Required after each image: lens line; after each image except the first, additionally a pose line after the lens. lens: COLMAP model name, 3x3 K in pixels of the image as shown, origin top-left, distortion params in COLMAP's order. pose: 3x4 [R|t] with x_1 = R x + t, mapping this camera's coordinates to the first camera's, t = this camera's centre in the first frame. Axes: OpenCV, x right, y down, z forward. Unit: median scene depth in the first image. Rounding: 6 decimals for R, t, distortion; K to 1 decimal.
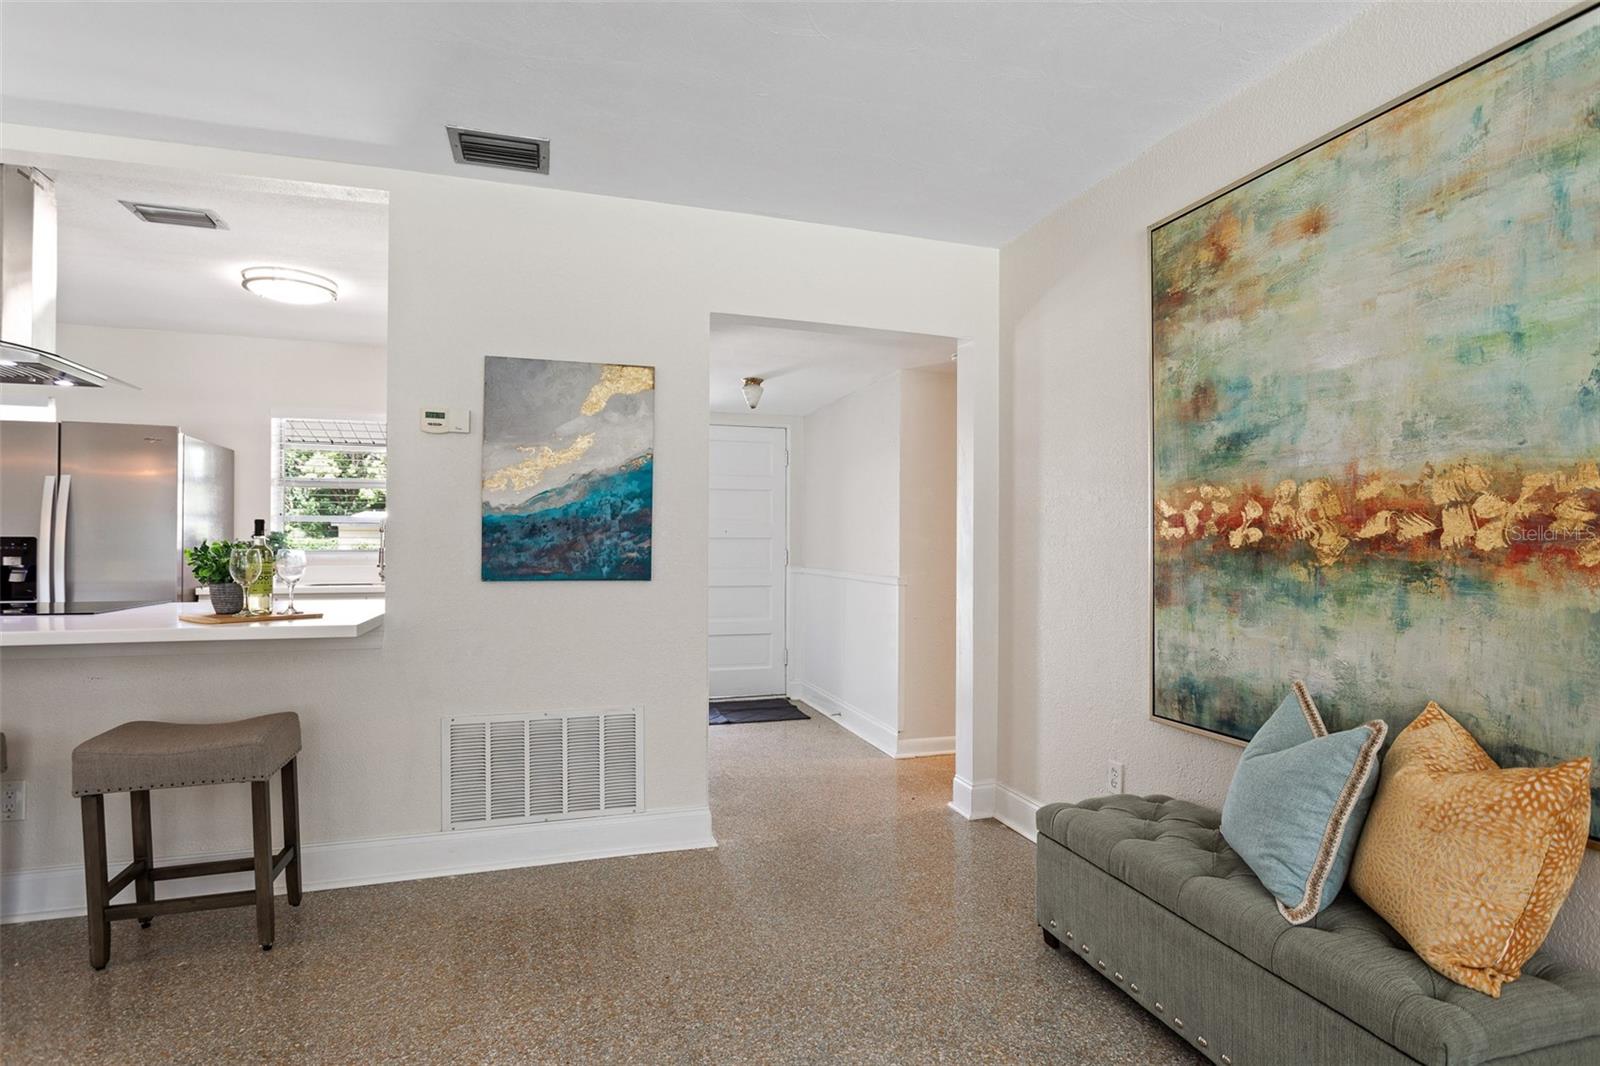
lens RADIAL K [[815.6, 0, 819.9], [0, 815.6, 549.0], [0, 0, 1]] dist [-0.007347, 0.004002]
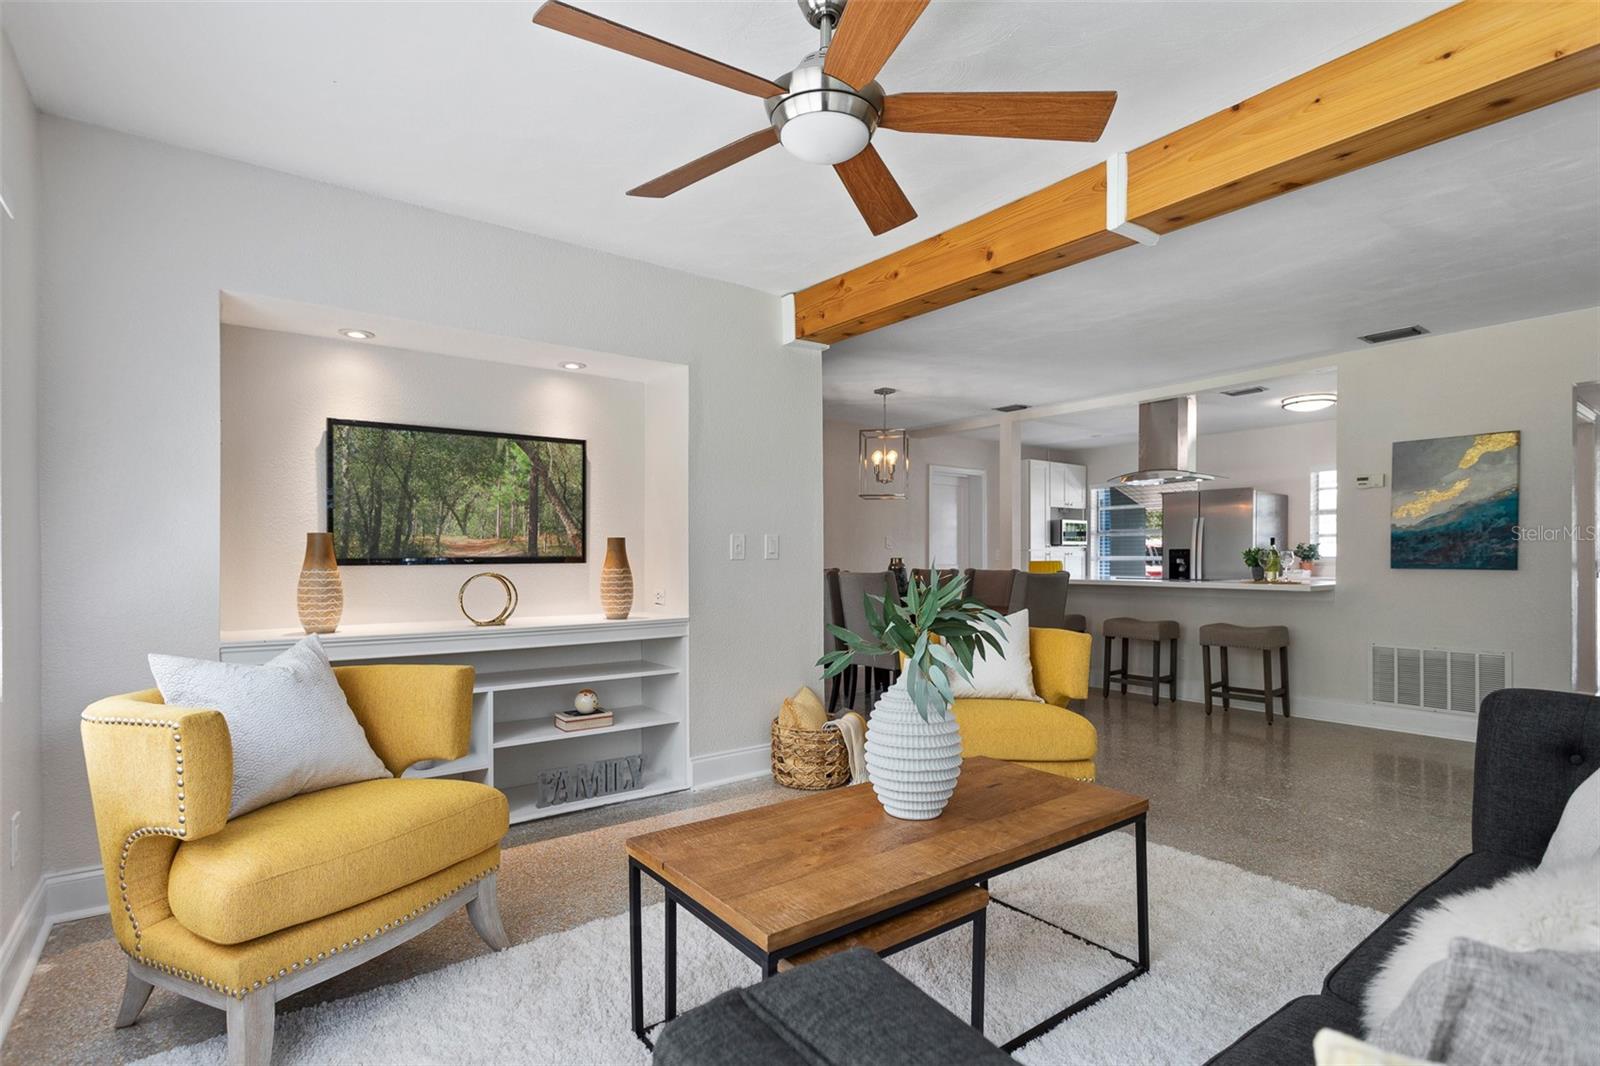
lens RADIAL K [[778.9, 0, 799.4], [0, 778.9, 559.4], [0, 0, 1]] dist [-0.001219, 0.012041]
pose [[0.332173, -0.001745, -0.943217, 0.819576], [-0.002476, 0.999993, -0.002722, 0.028893], [0.943215, 0.003240, 0.332167, -0.846742]]
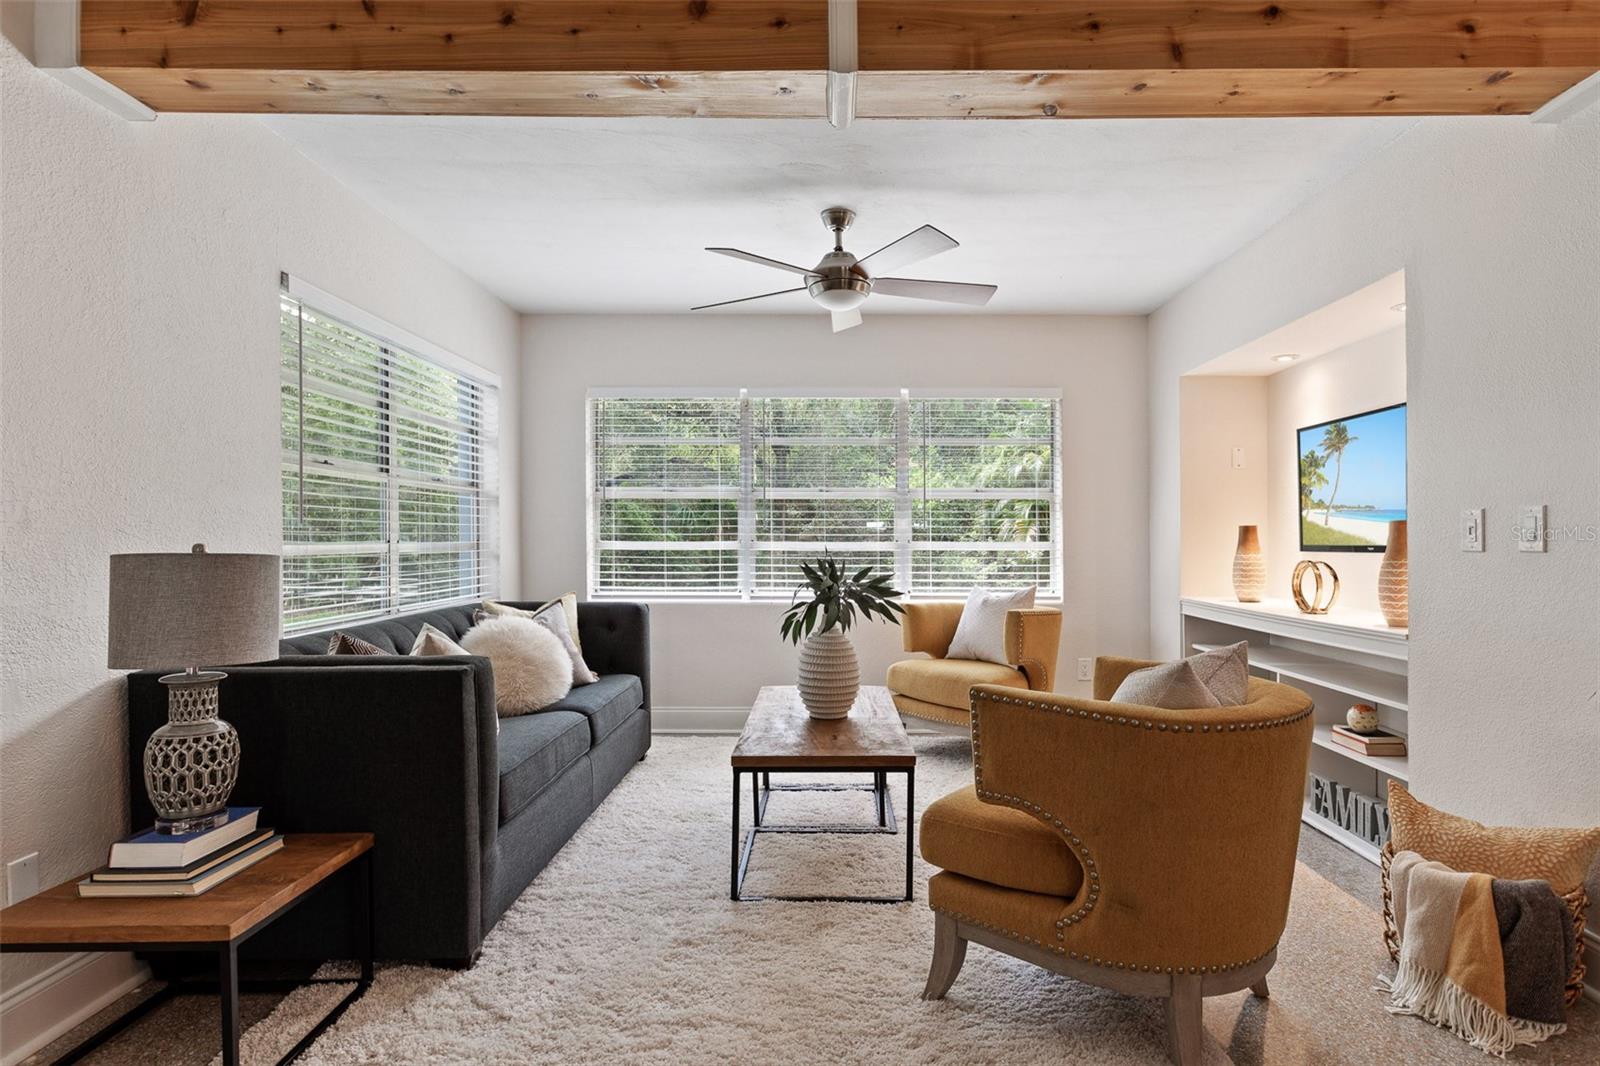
lens RADIAL K [[823.7, 0, 847.8], [0, 823.7, 533.1], [0, 0, 1]] dist [-0.004159, 0.004233]
pose [[-0.961207, -0.002587, 0.275817, -0.174701], [-0.003605, 0.999988, -0.003186, 0.011074], [-0.275805, -0.004056, -0.961205, 0.585063]]
